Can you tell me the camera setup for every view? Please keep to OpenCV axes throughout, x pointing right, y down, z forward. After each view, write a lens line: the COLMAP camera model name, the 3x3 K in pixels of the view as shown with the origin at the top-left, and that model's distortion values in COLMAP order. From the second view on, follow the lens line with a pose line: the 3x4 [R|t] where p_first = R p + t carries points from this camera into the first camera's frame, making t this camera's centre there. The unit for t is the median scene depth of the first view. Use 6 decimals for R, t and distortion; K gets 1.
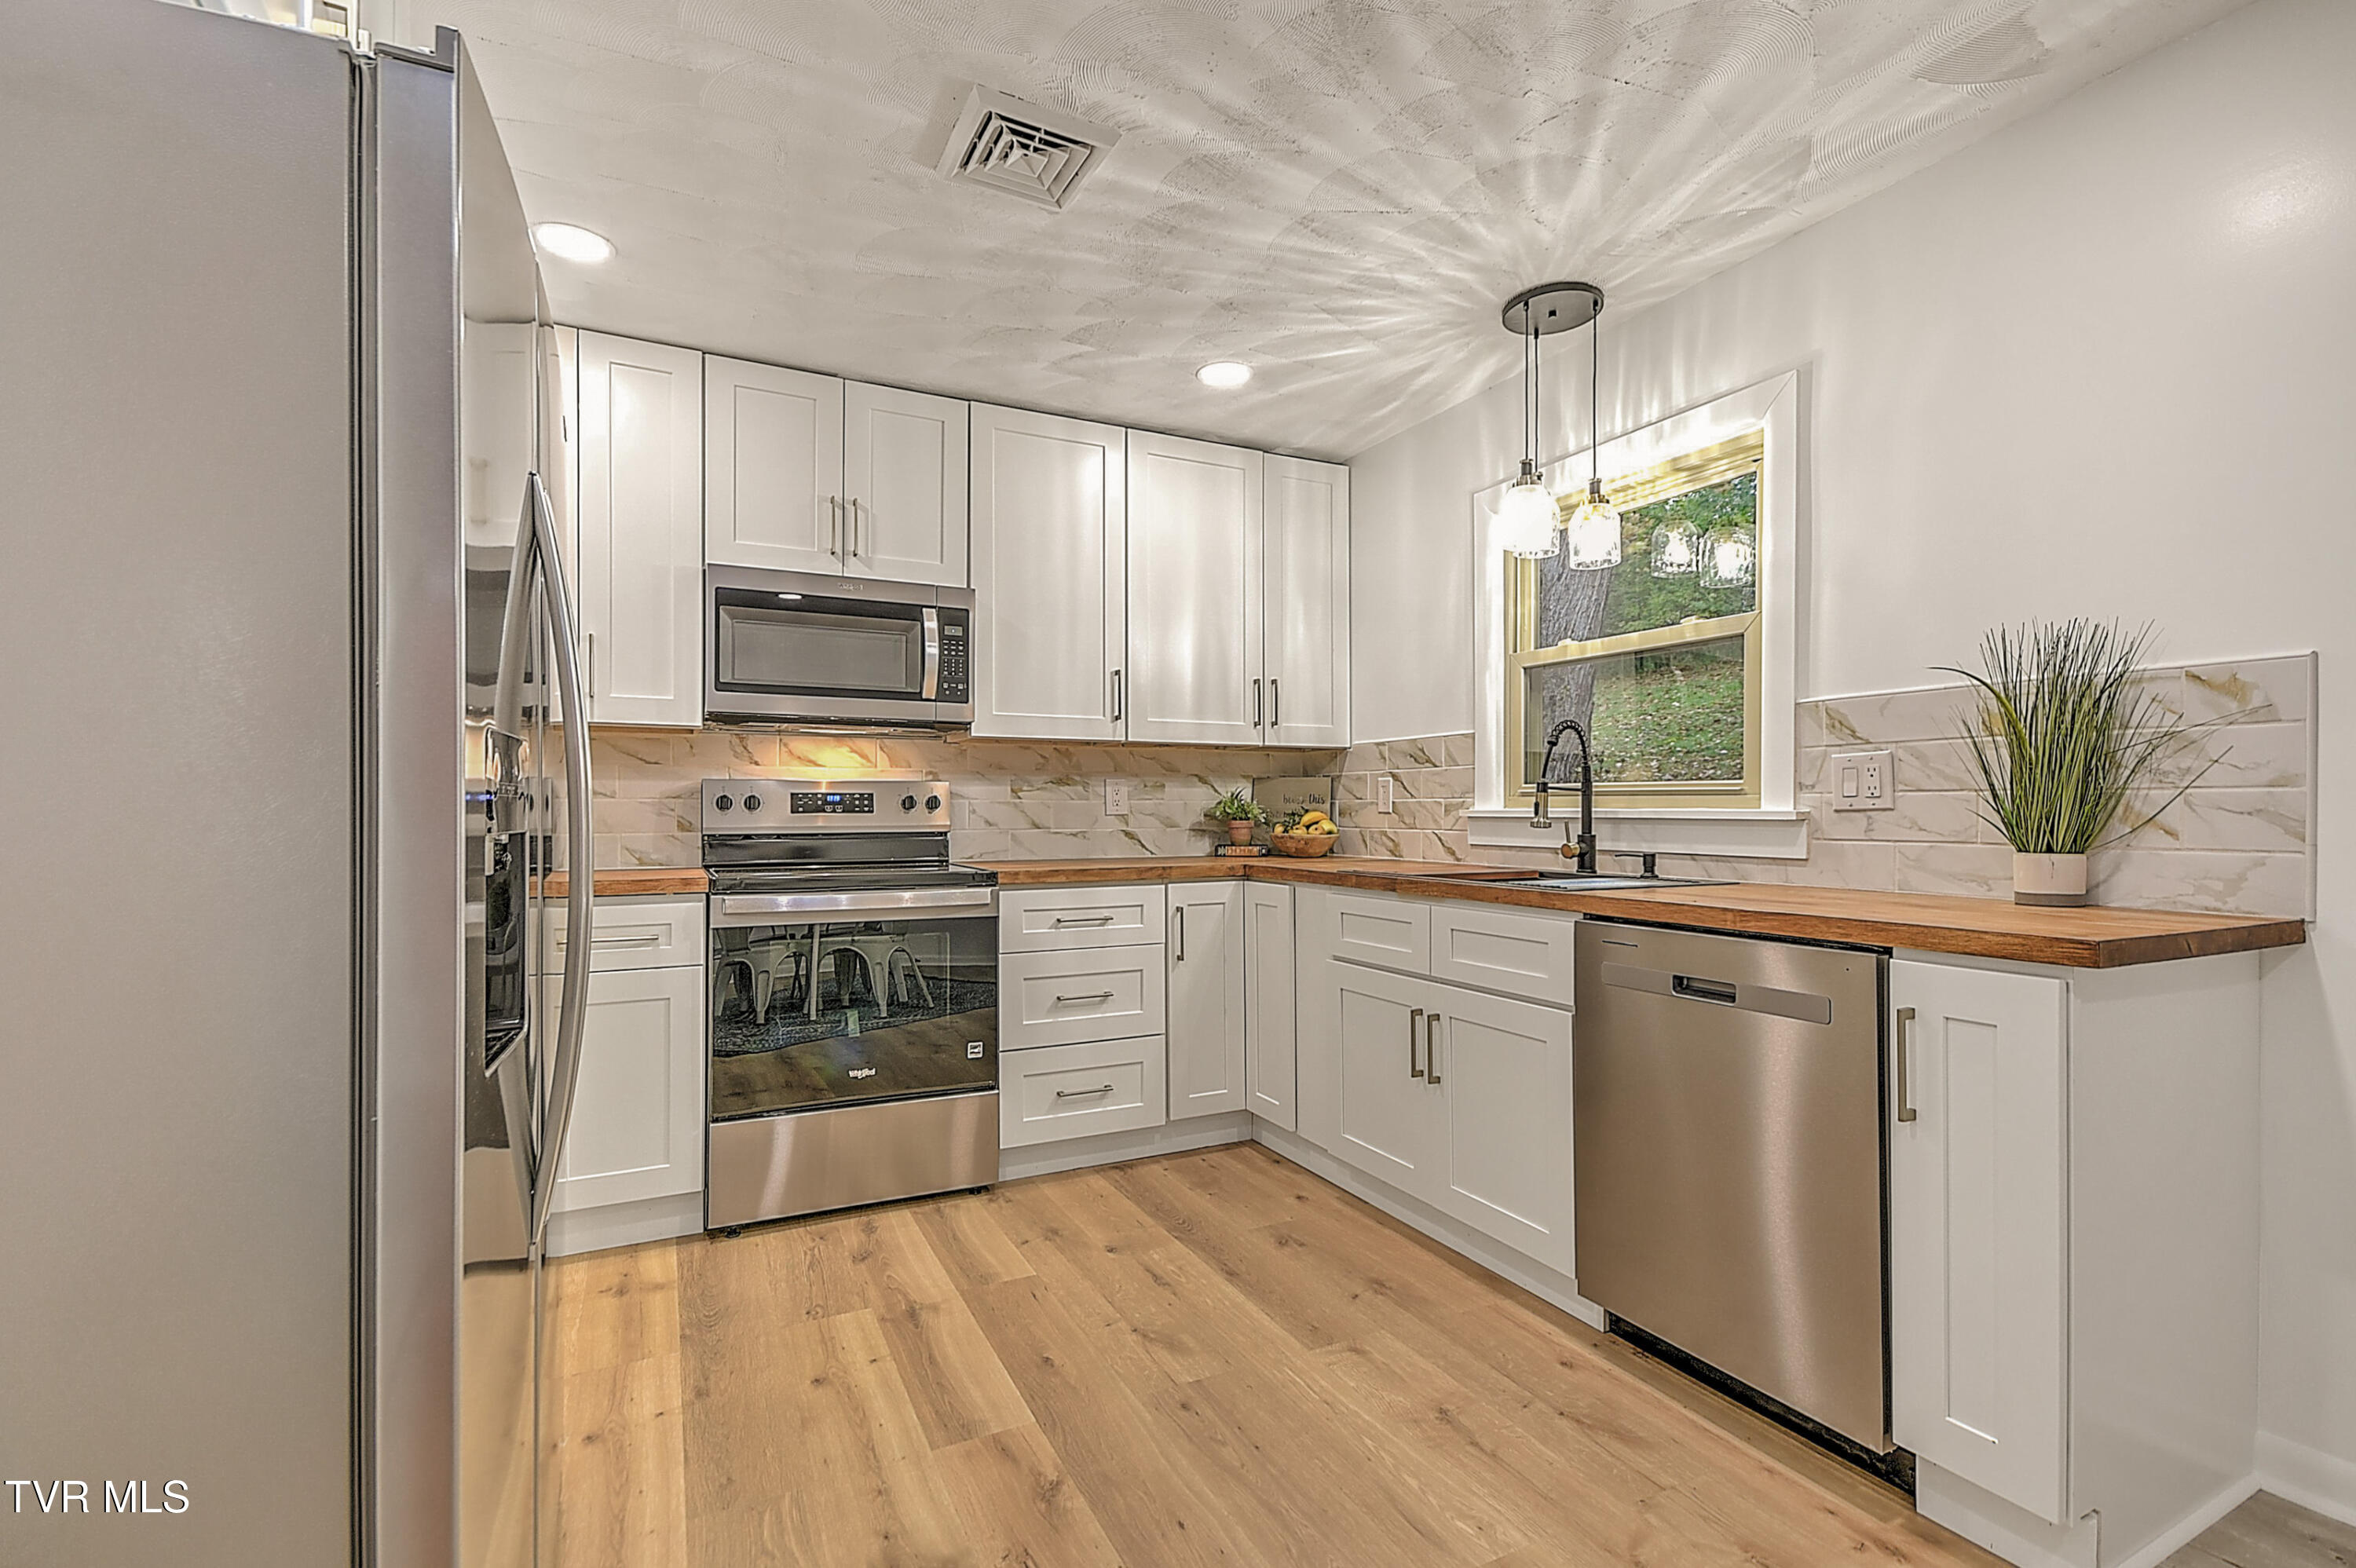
lens RADIAL K [[1059.6, 0, 1178.0], [0, 1059.6, 784.0], [0, 0, 1]] dist [0.029657, -0.017517]
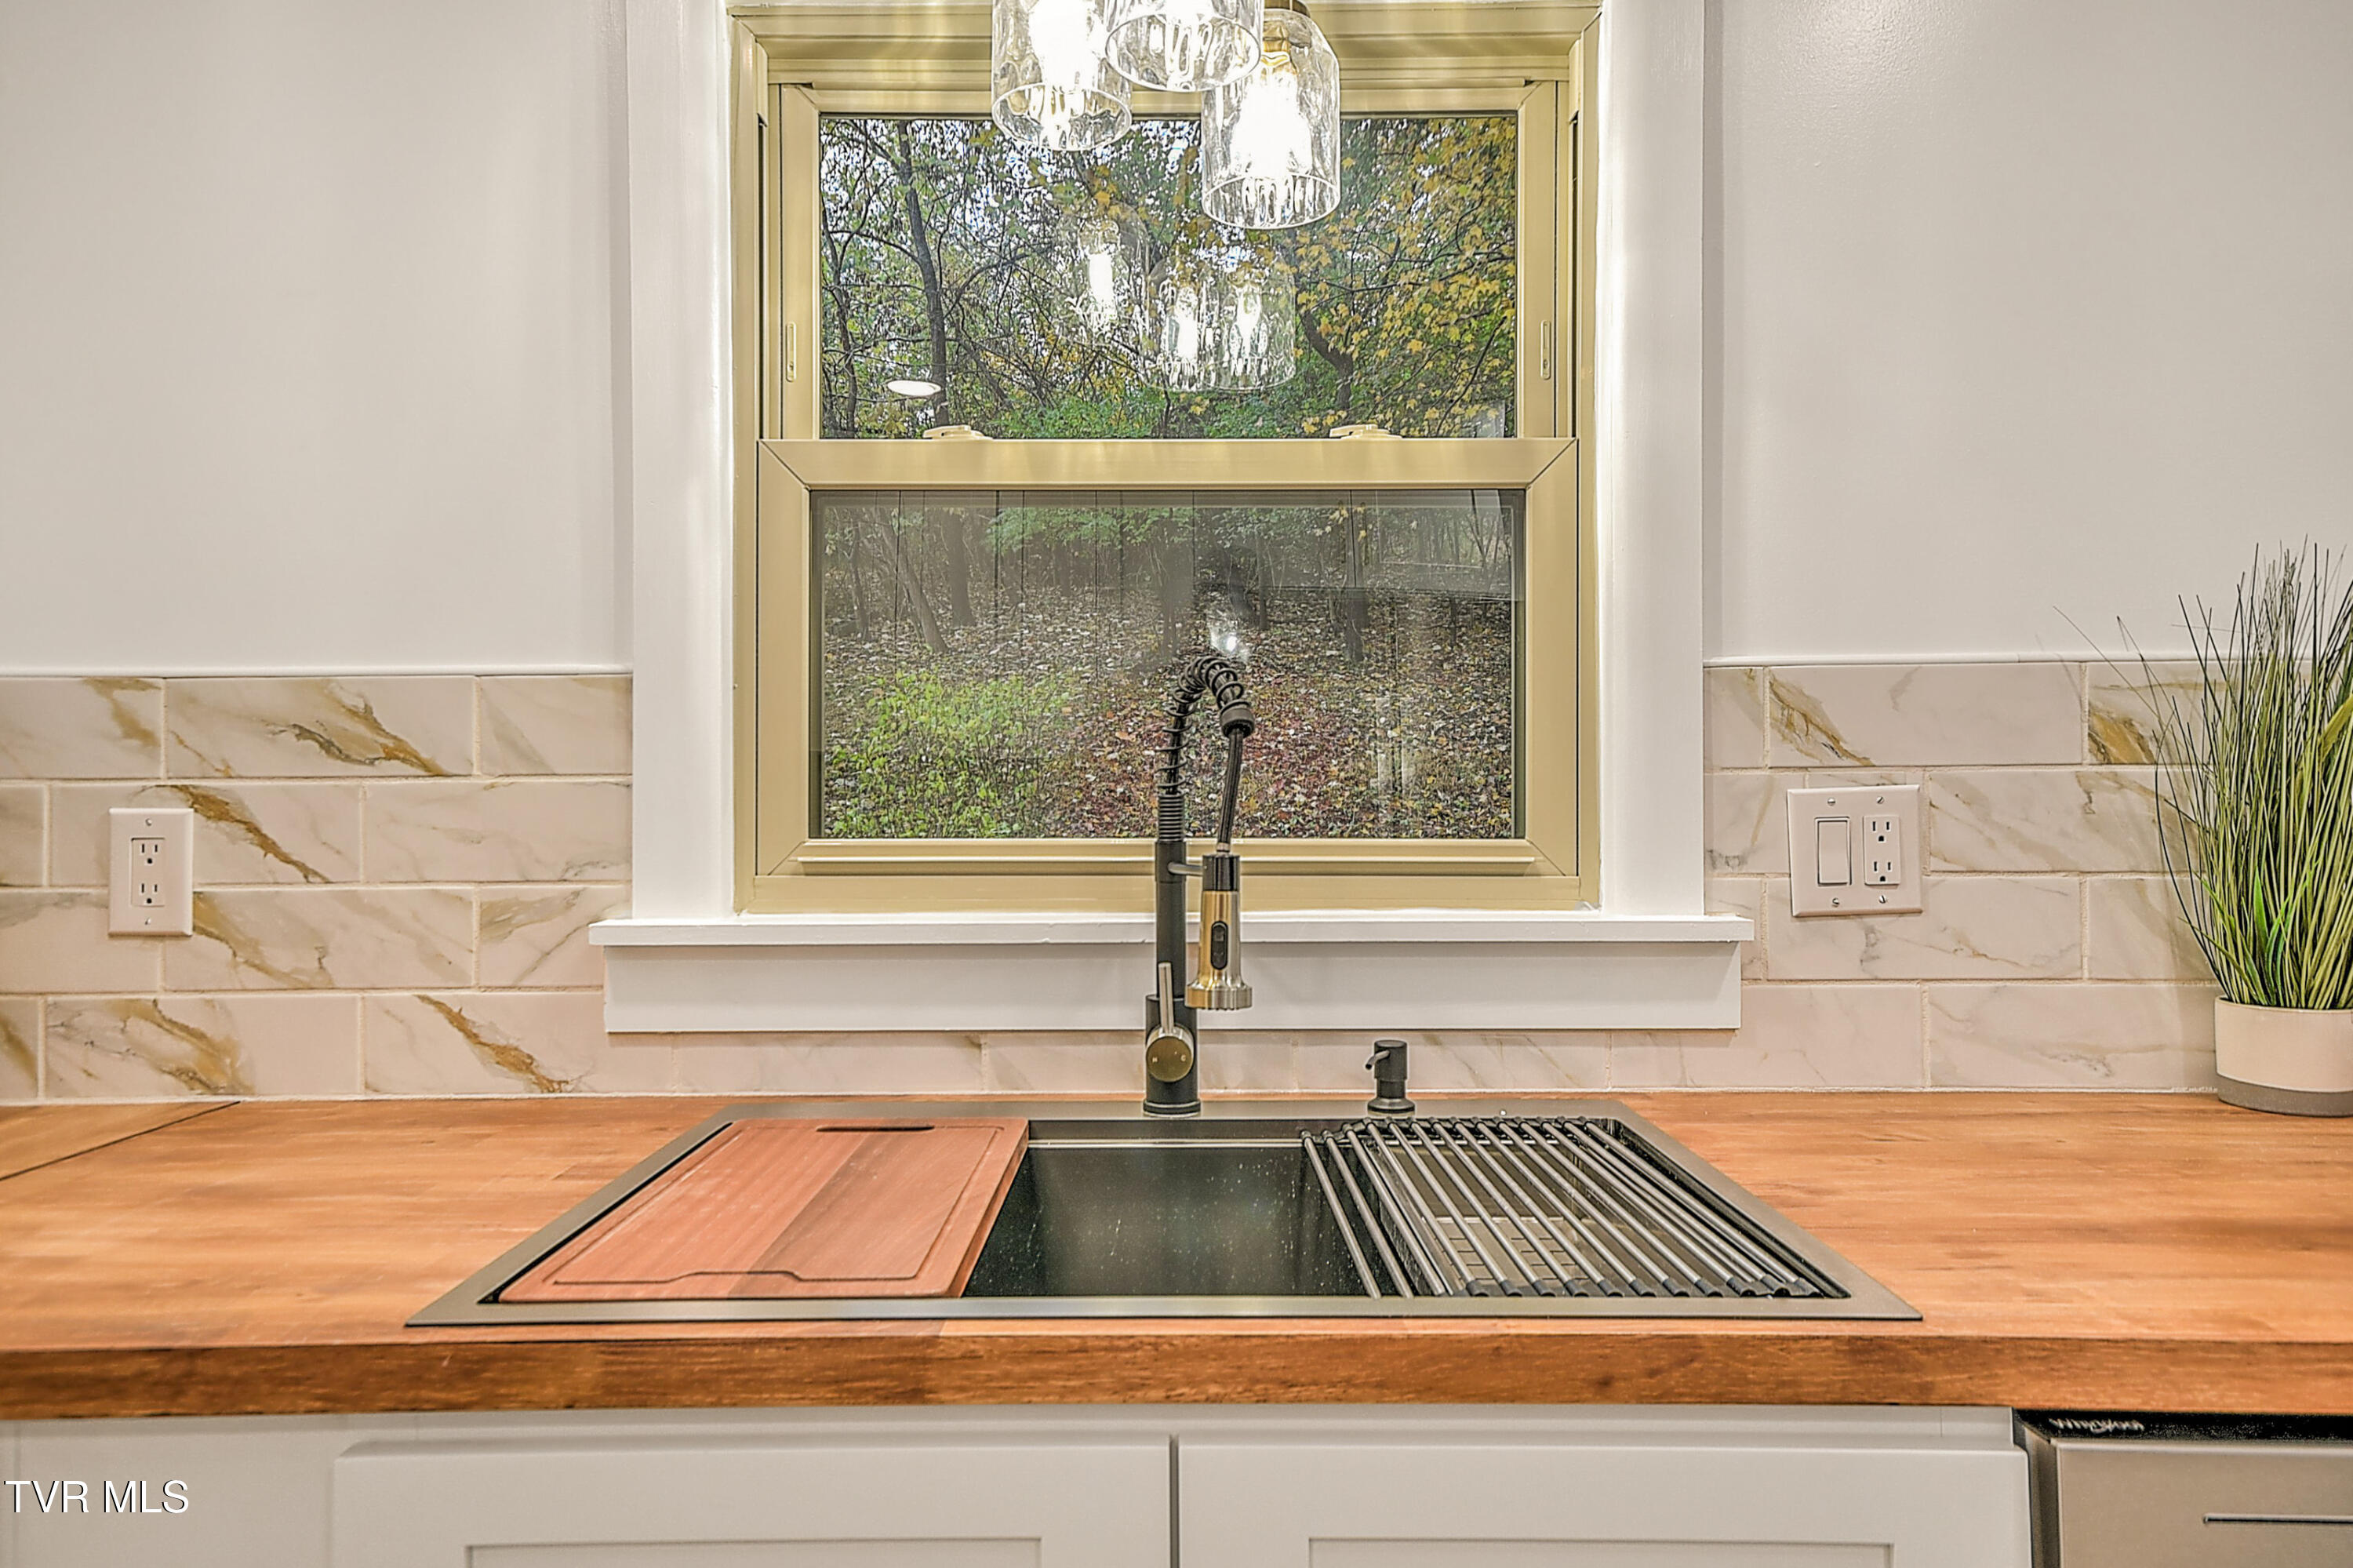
lens RADIAL K [[1420.1, 0, 1171.2], [0, 1420.1, 785.7], [0, 0, 1]] dist [0.027340, 0.000717]
pose [[0.451829, 0.005559, 0.892087, -0.025561], [-0.015182, 0.999884, 0.001459, -0.022509], [-0.891975, -0.014203, 0.451861, 0.845246]]
